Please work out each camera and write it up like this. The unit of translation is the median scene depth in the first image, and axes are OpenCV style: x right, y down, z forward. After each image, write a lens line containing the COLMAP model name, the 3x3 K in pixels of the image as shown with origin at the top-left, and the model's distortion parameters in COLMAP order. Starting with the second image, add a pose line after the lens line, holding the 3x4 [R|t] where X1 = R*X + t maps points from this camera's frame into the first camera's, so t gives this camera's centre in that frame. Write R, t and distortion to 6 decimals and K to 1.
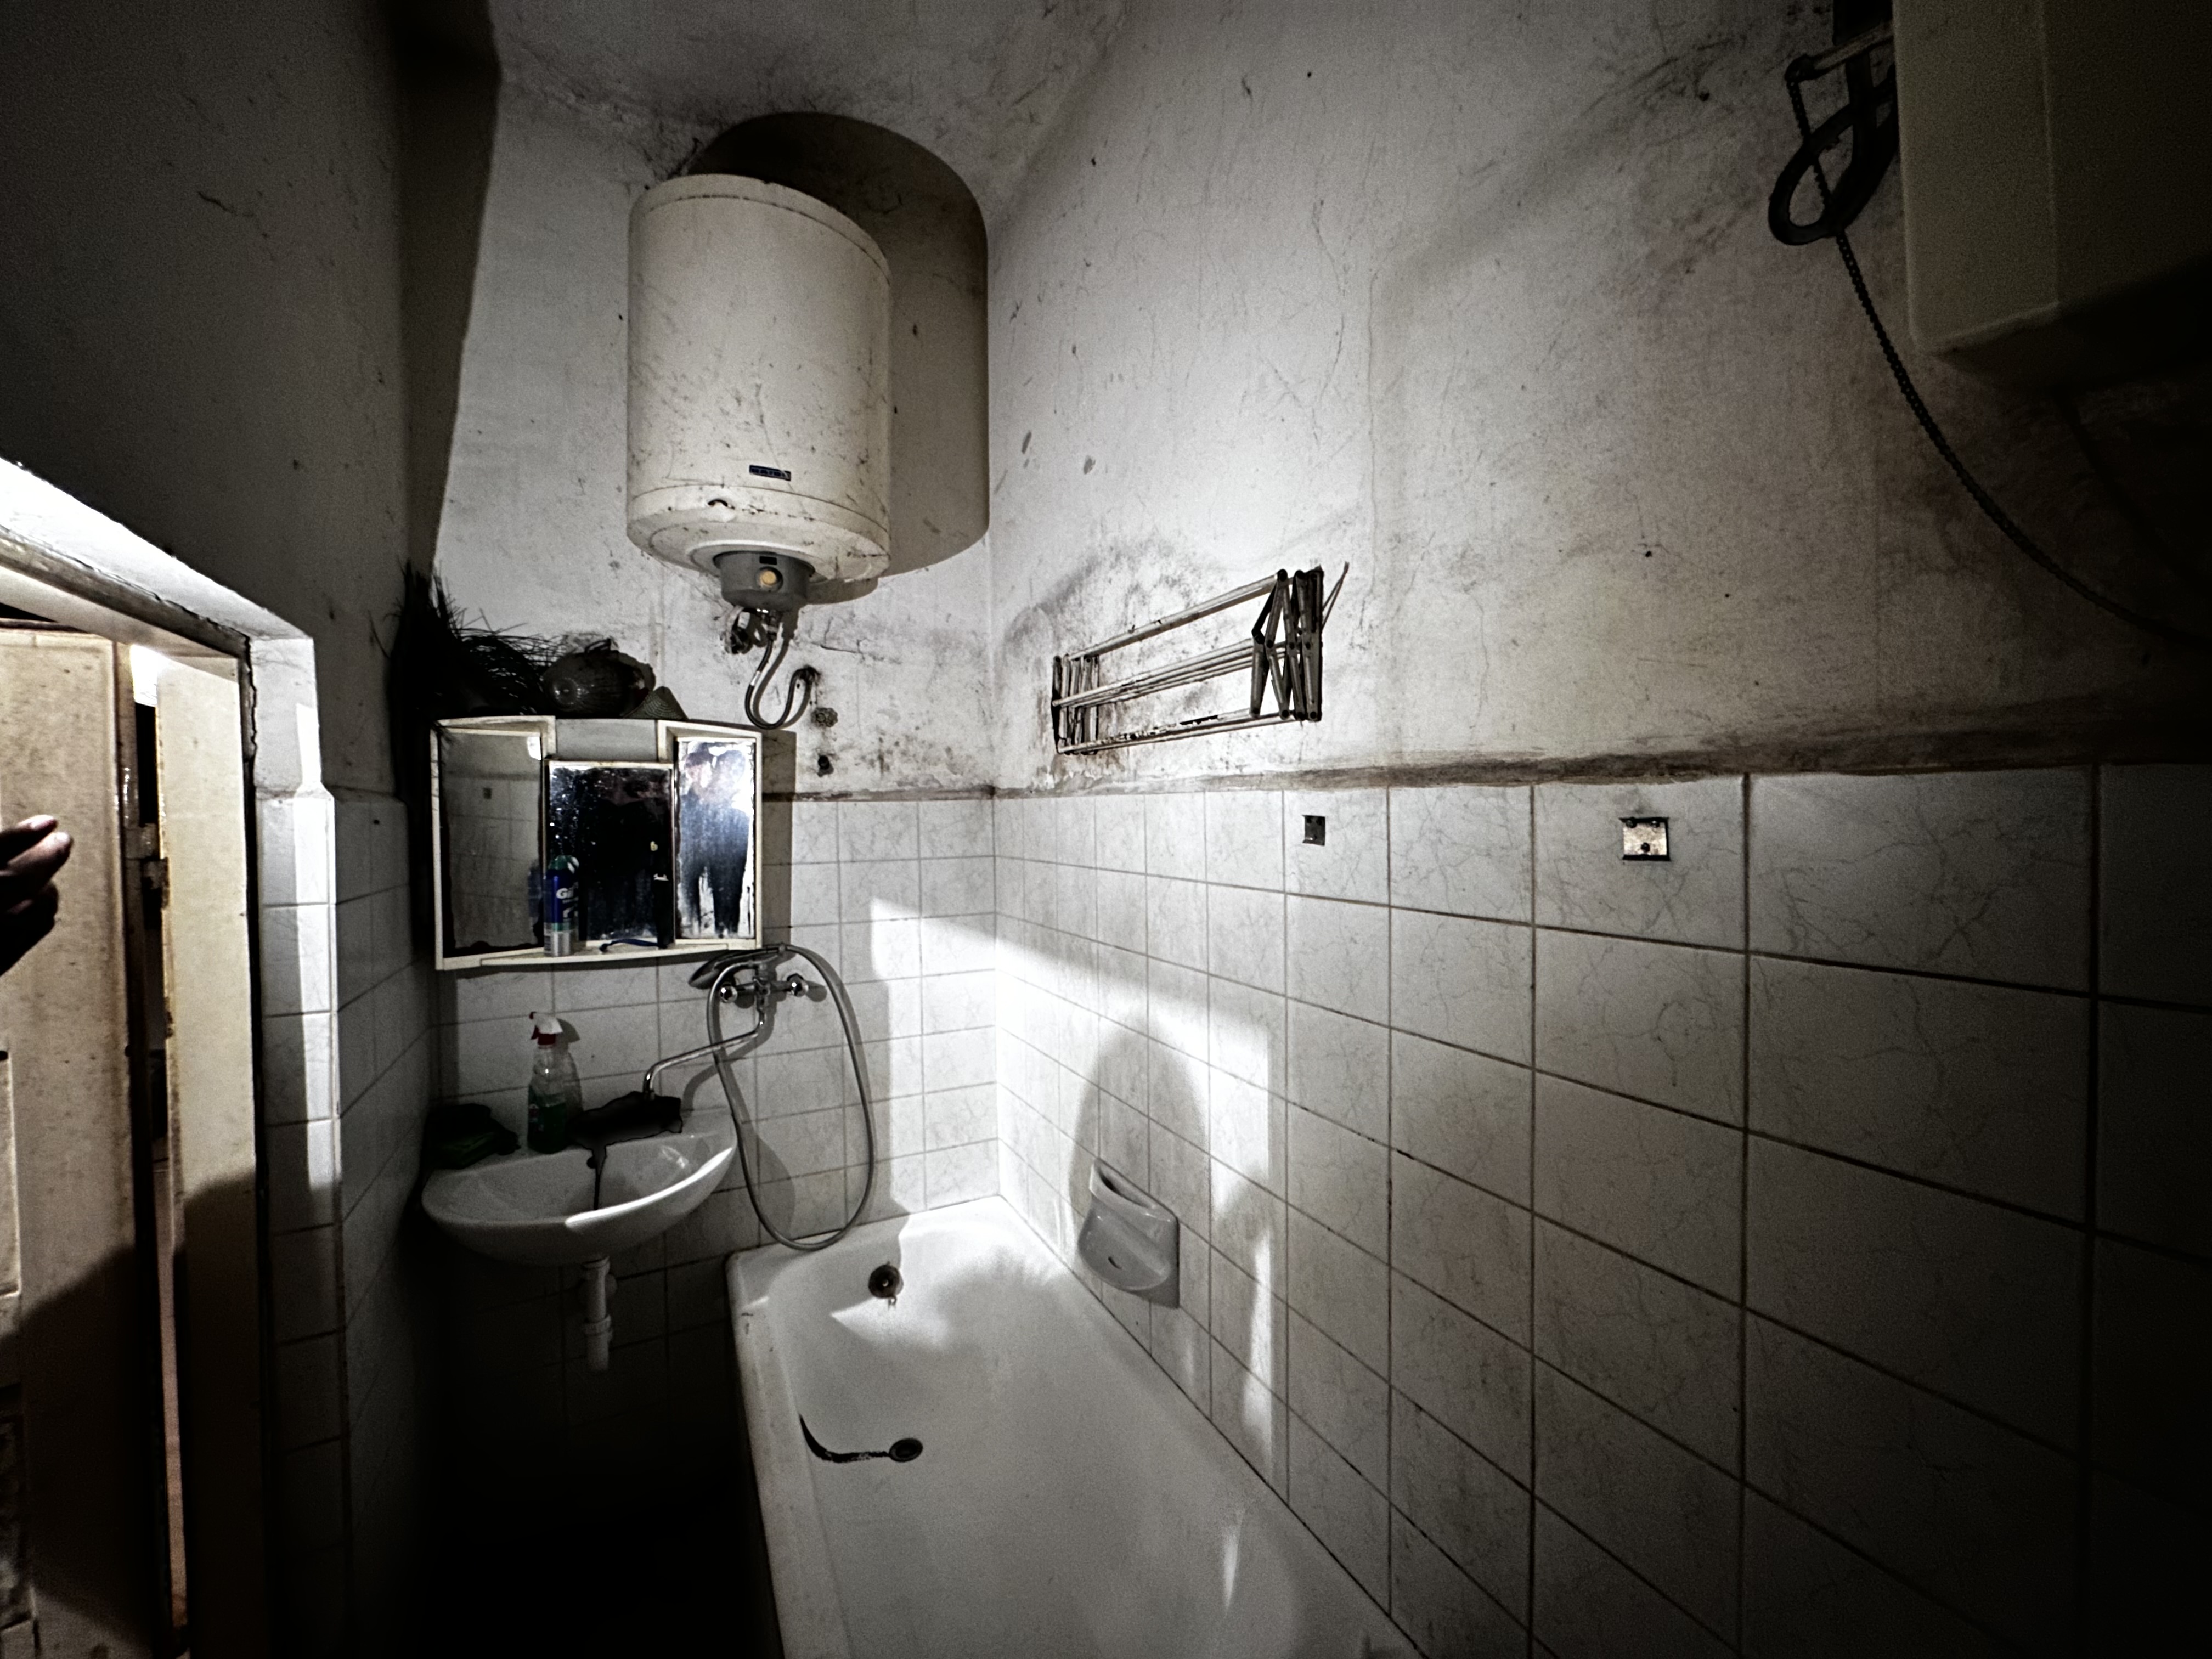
lens RADIAL K [[878.0, 0, 1106.5], [0, 878.0, 826.6], [0, 0, 1]] dist [-0.001528, 0.000550]
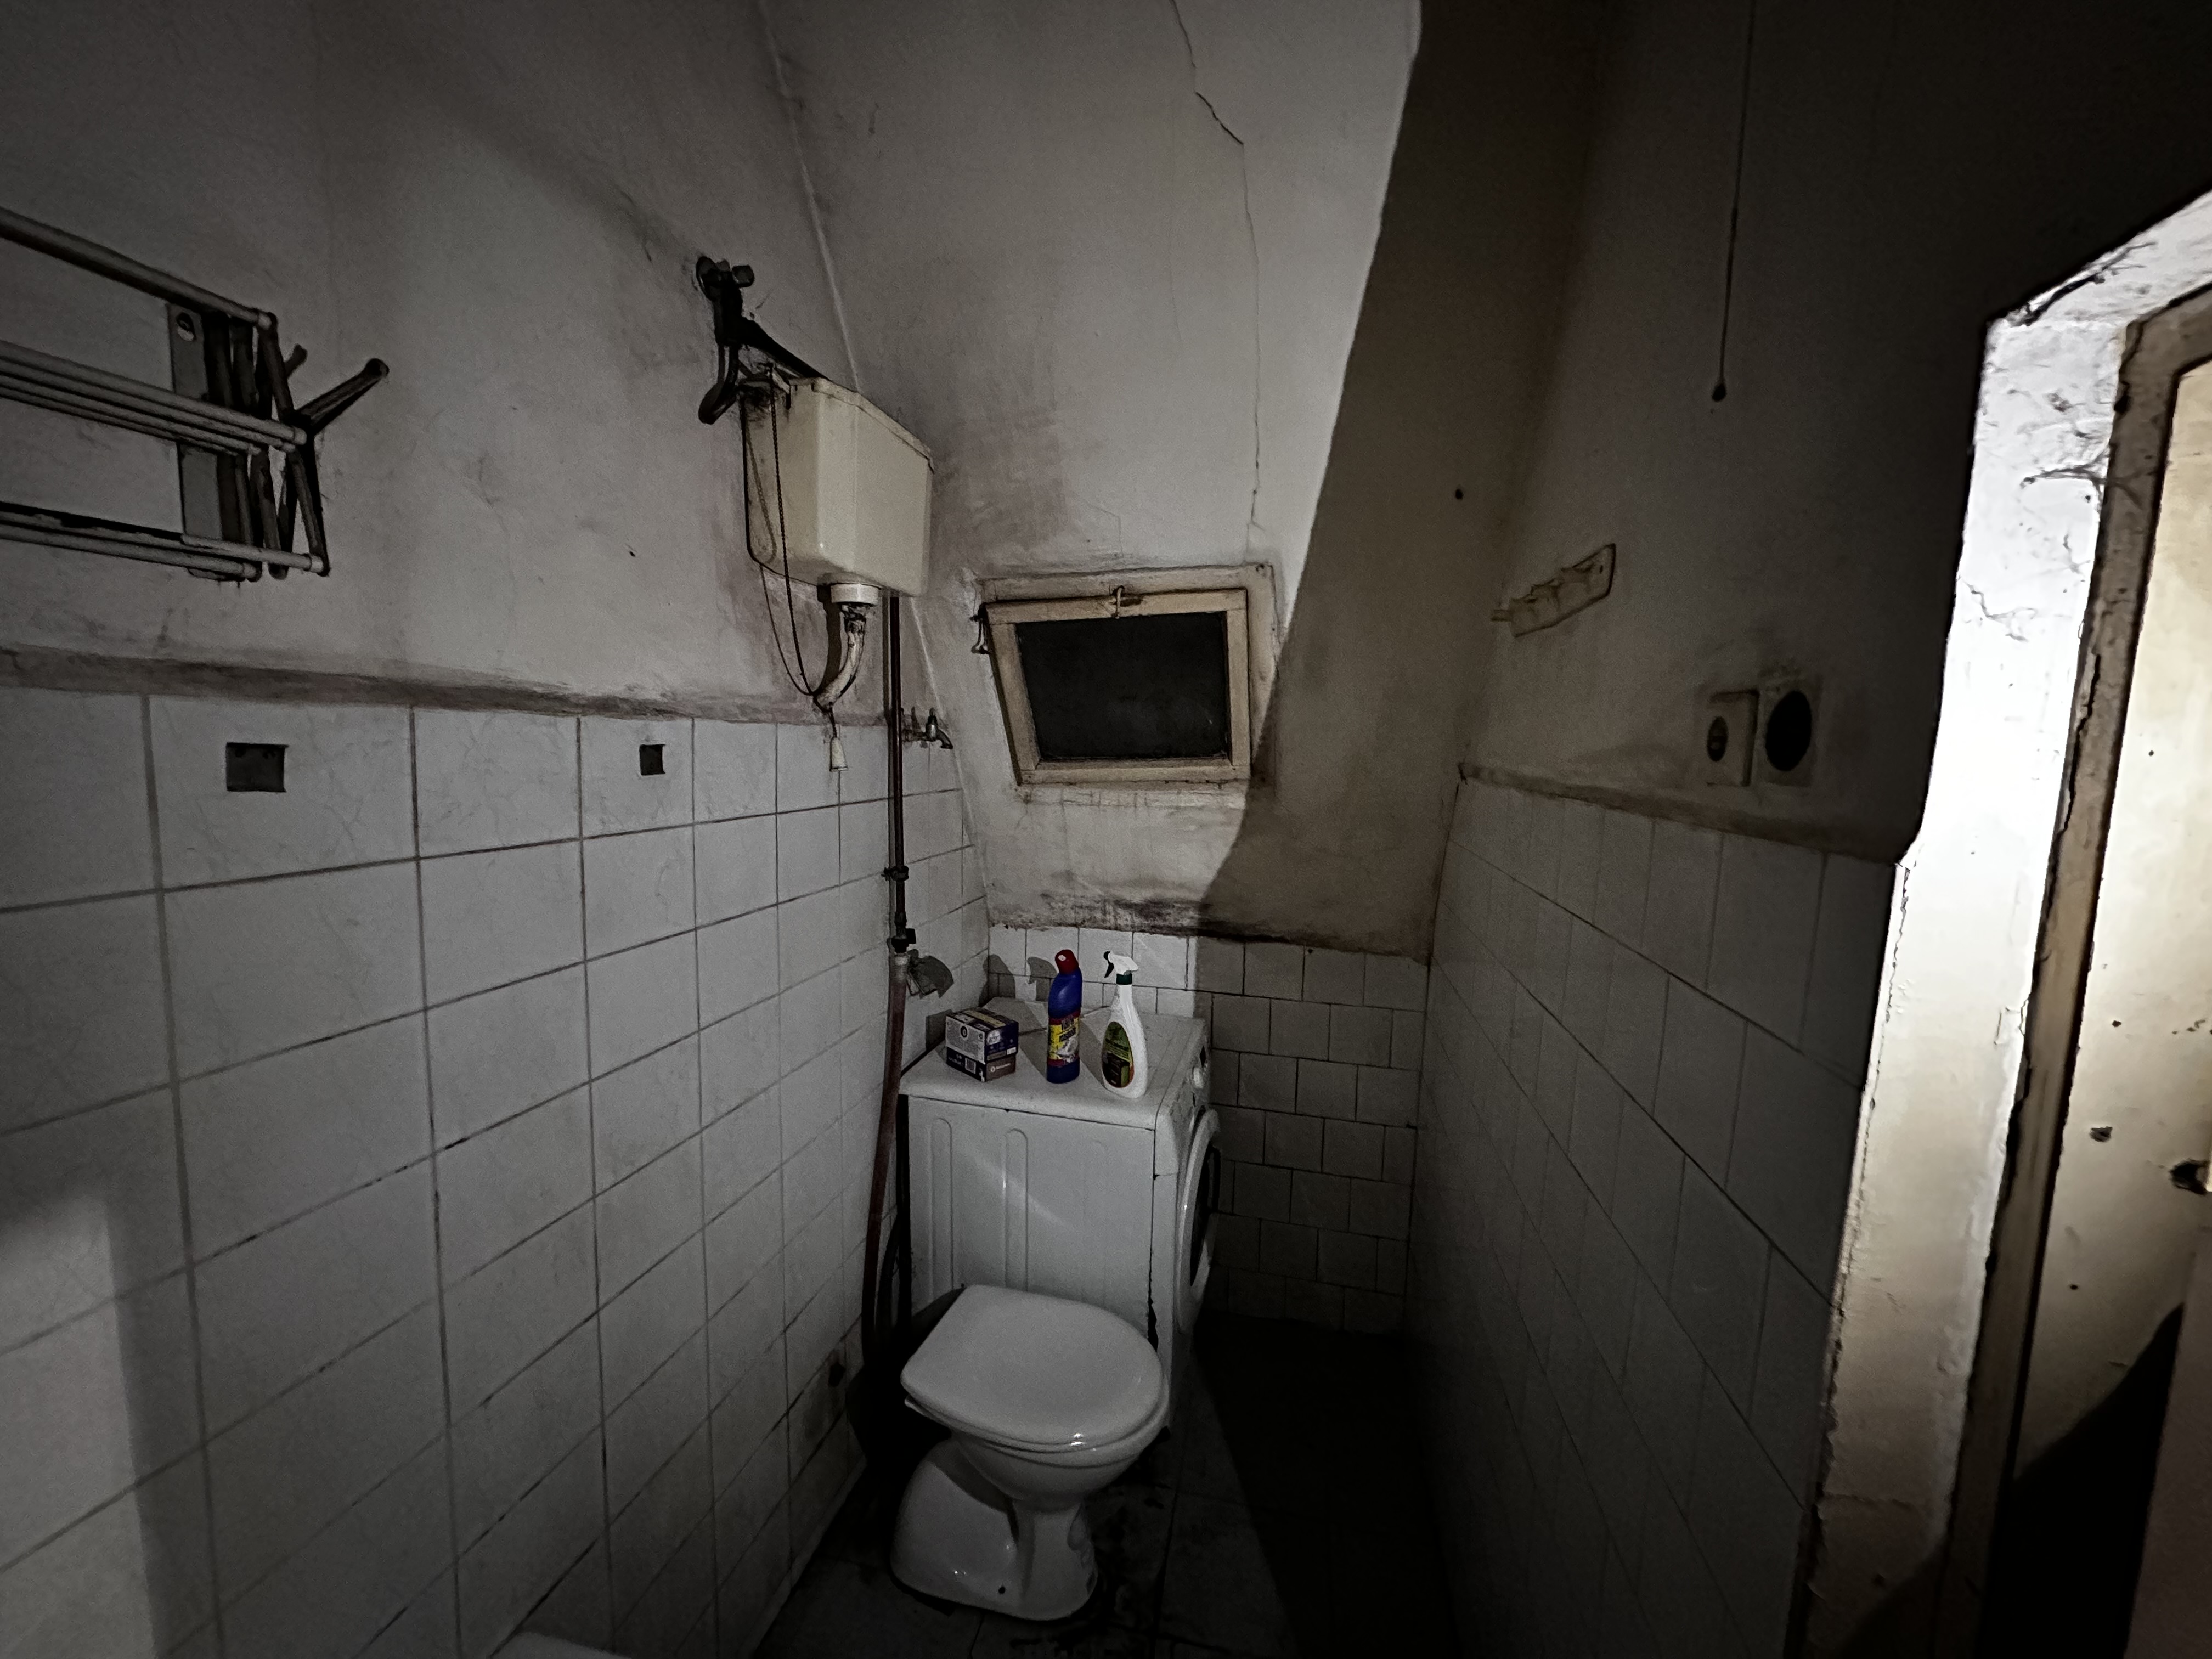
lens RADIAL K [[878.0, 0, 1103.9], [0, 878.0, 836.9], [0, 0, 1]] dist [-0.001528, 0.000550]
pose [[-0.759206, -0.077738, 0.646191, -0.692249], [-0.000486, 0.992909, 0.118877, -0.024784], [-0.650850, 0.089938, -0.753860, 1.257831]]
